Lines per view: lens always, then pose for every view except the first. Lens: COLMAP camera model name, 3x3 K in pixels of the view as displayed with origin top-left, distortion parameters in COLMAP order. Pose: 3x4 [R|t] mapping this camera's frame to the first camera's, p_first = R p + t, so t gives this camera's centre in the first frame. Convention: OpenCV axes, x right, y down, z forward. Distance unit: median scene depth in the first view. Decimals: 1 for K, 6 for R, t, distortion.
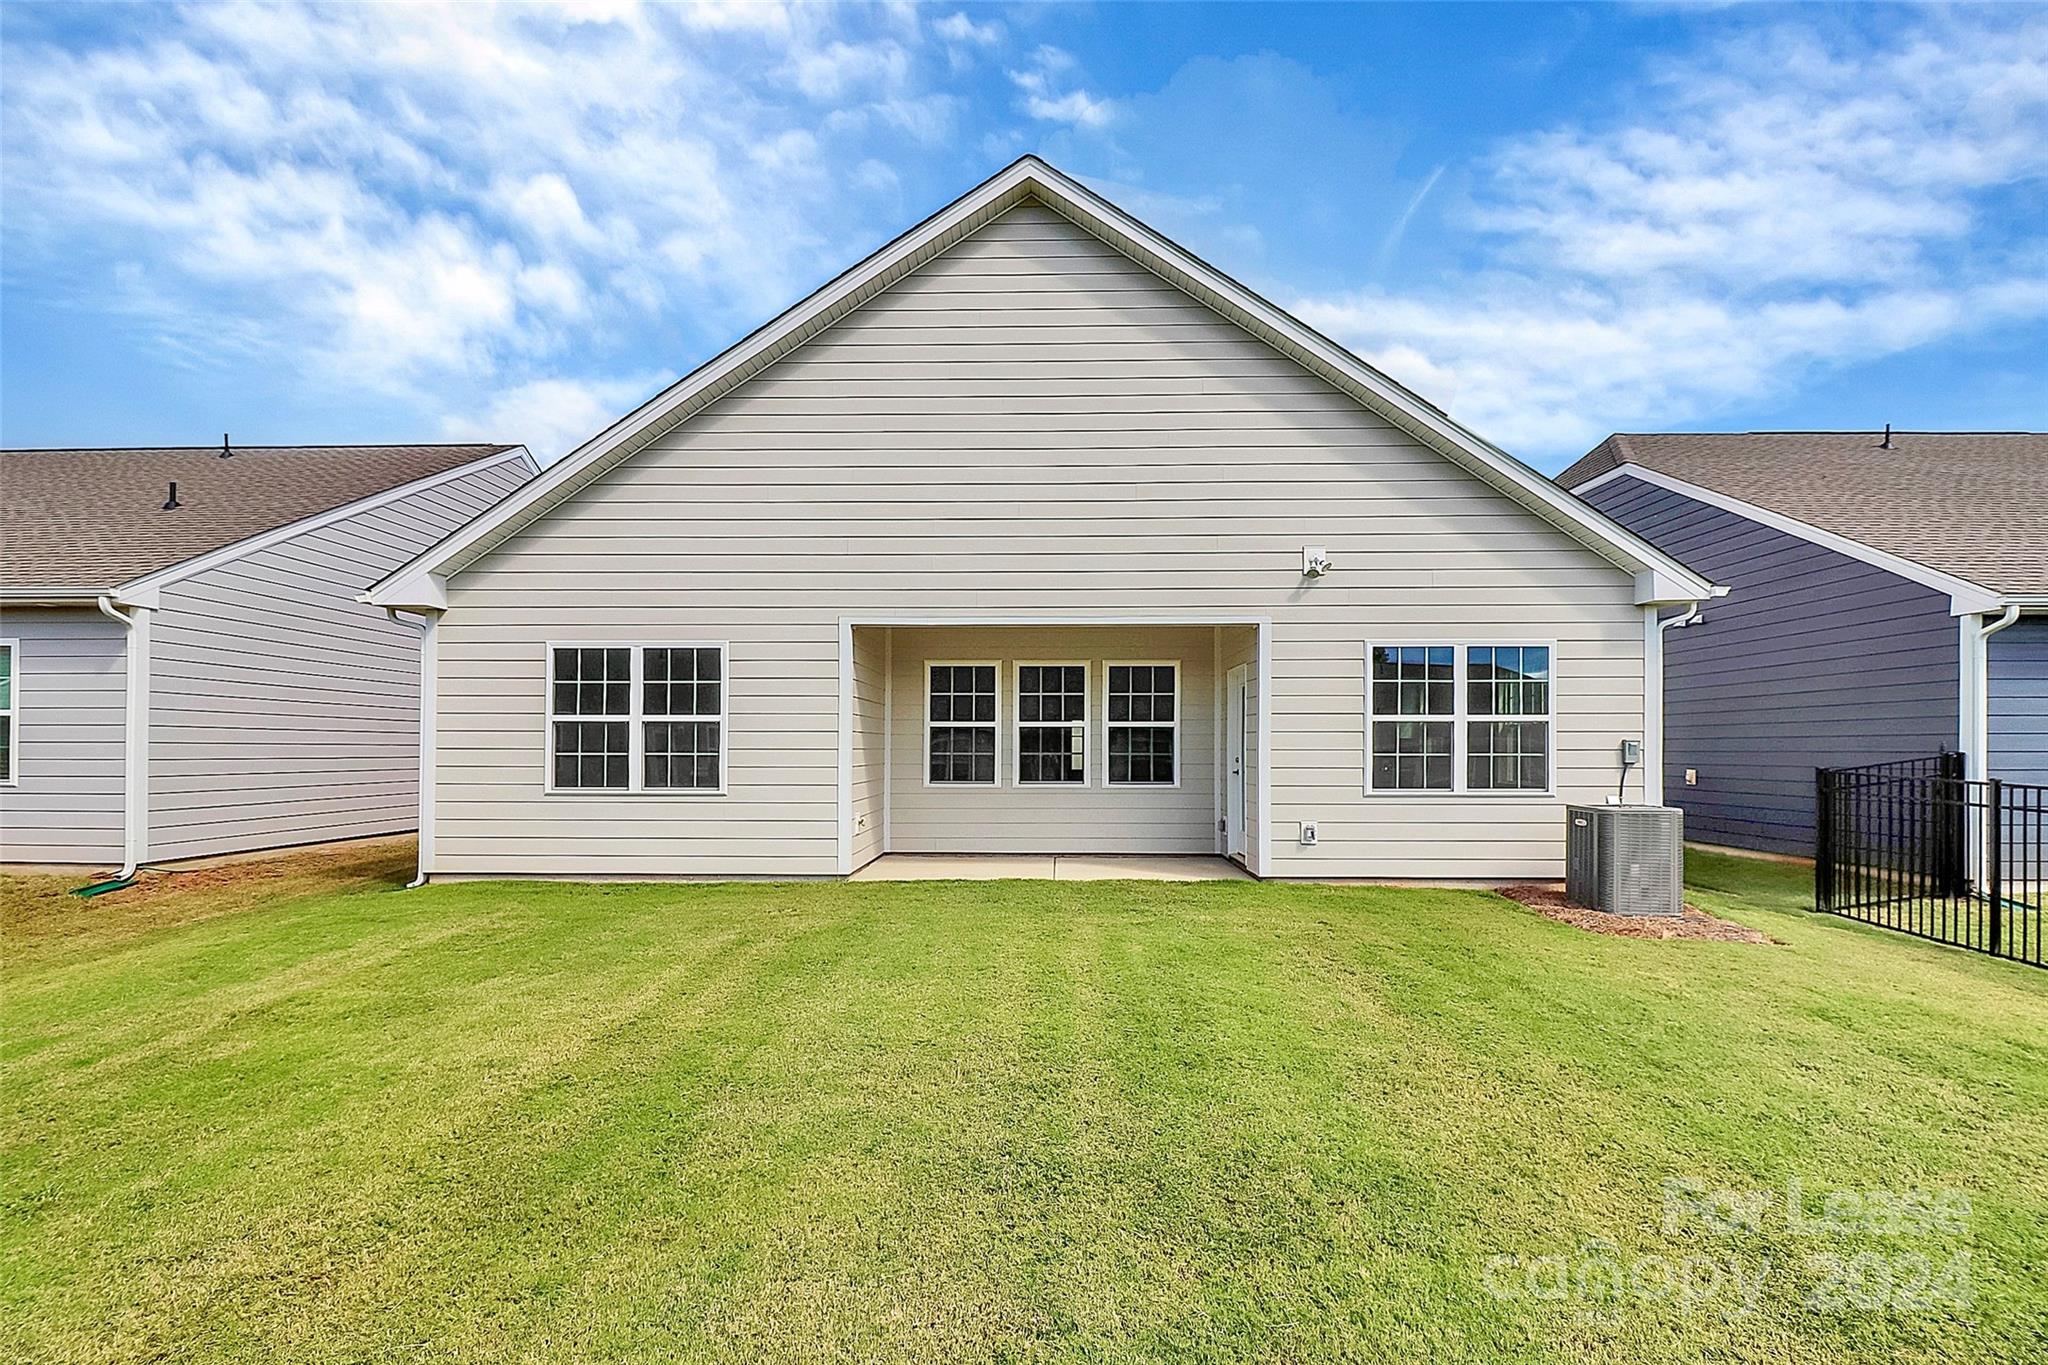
lens RADIAL K [[973.3, 0, 1034.3], [0, 973.3, 733.9], [0, 0, 1]] dist [-0.007905, -0.004044]
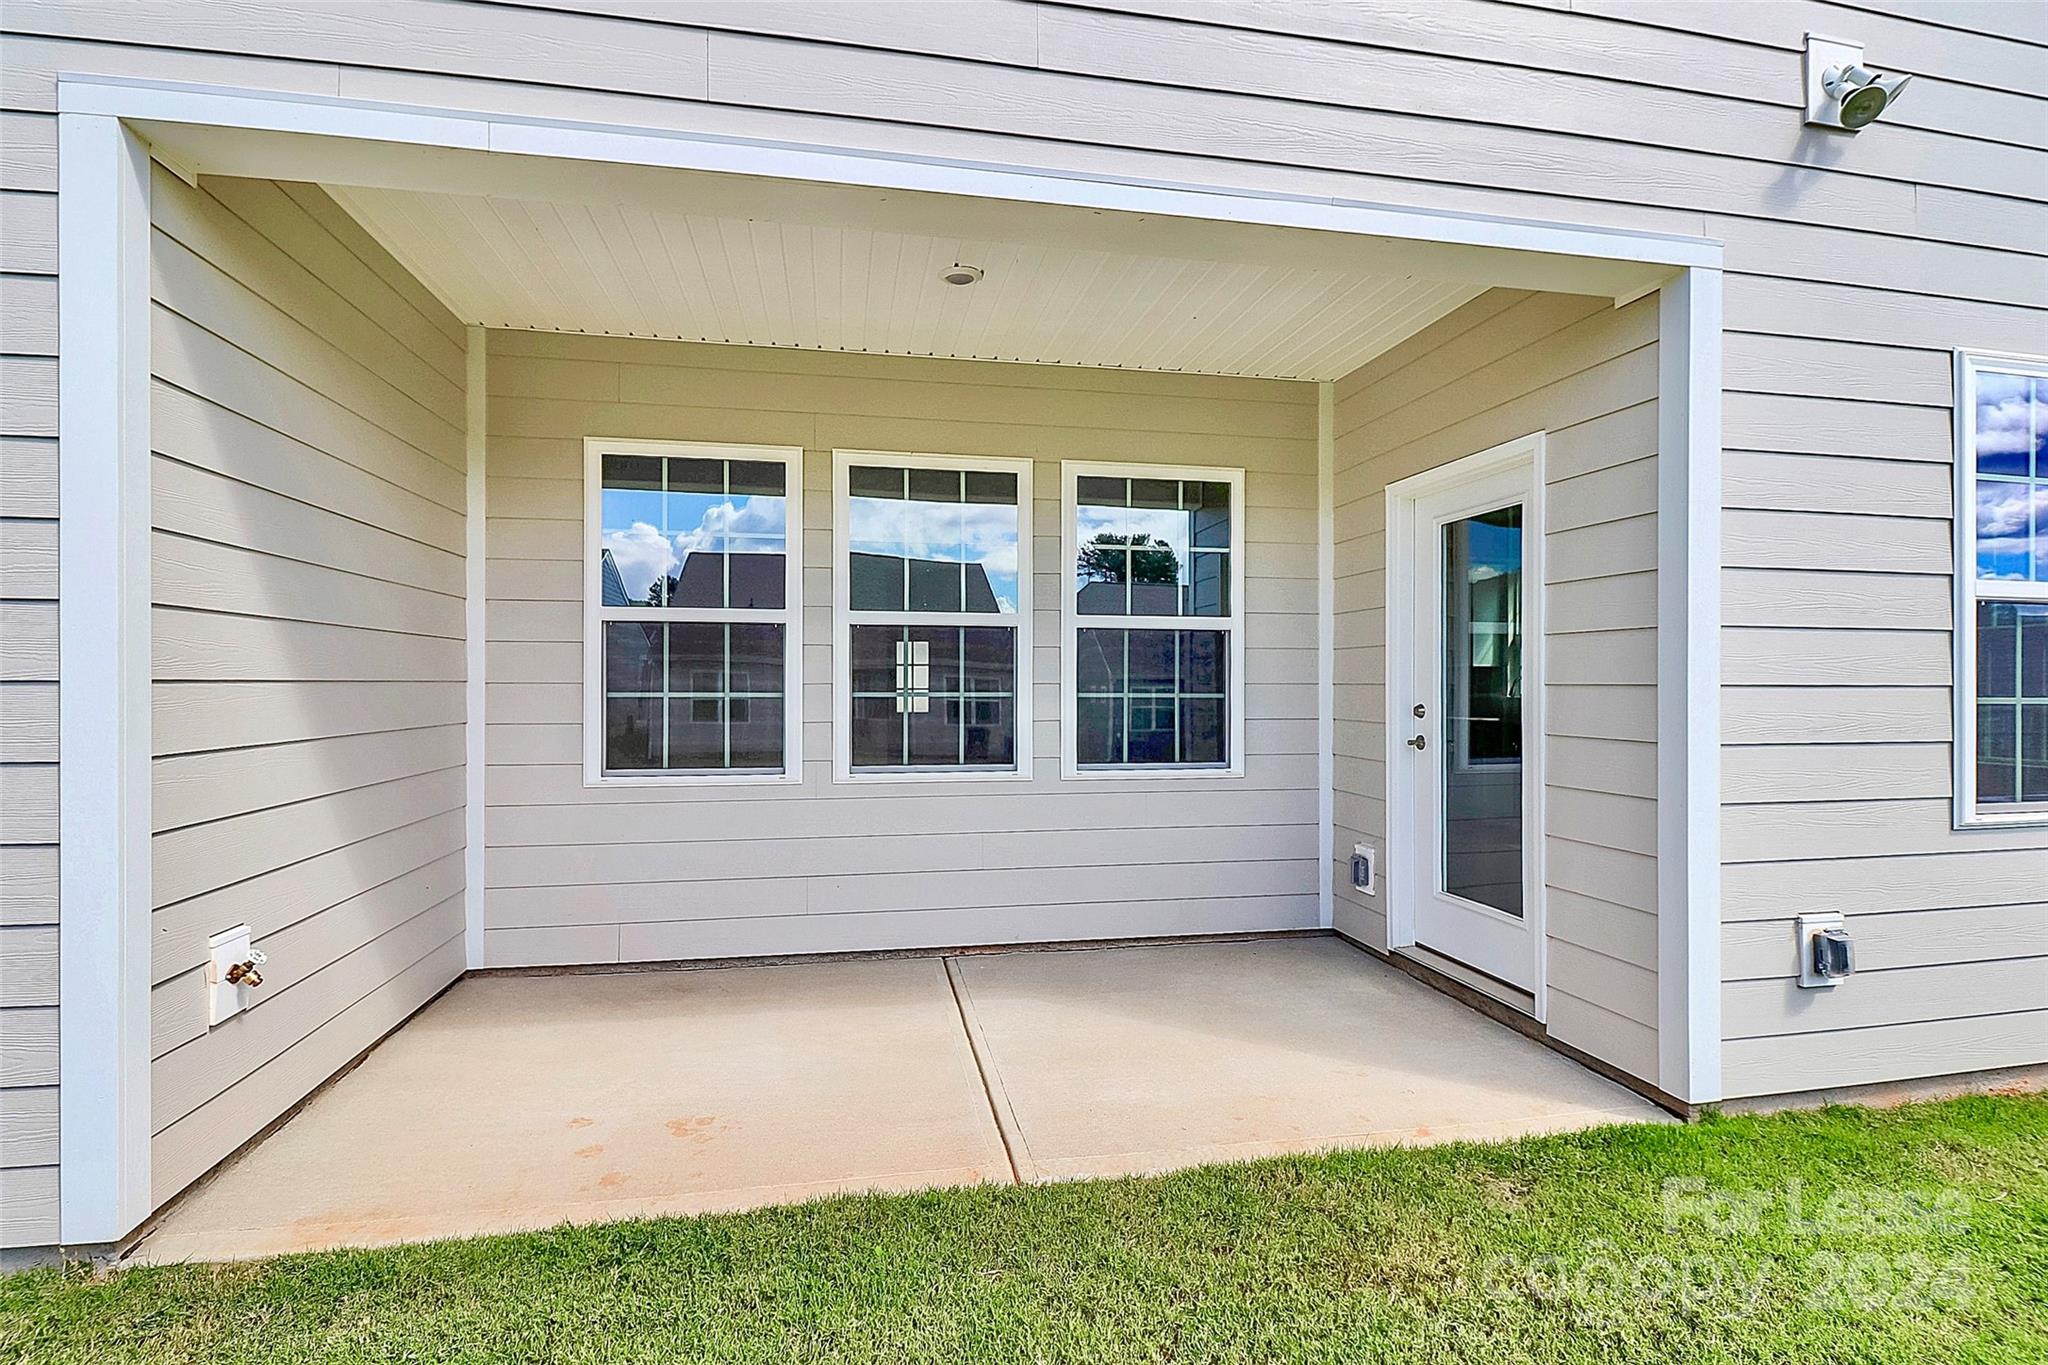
lens RADIAL K [[973.3, 0, 1020.2], [0, 973.3, 692.0], [0, 0, 1]] dist [-0.007905, -0.004044]
pose [[0.980098, -0.000828, 0.198513, -0.031354], [-0.004064, 0.999698, 0.024235, 0.011836], [-0.198473, -0.024560, 0.979799, 0.738394]]
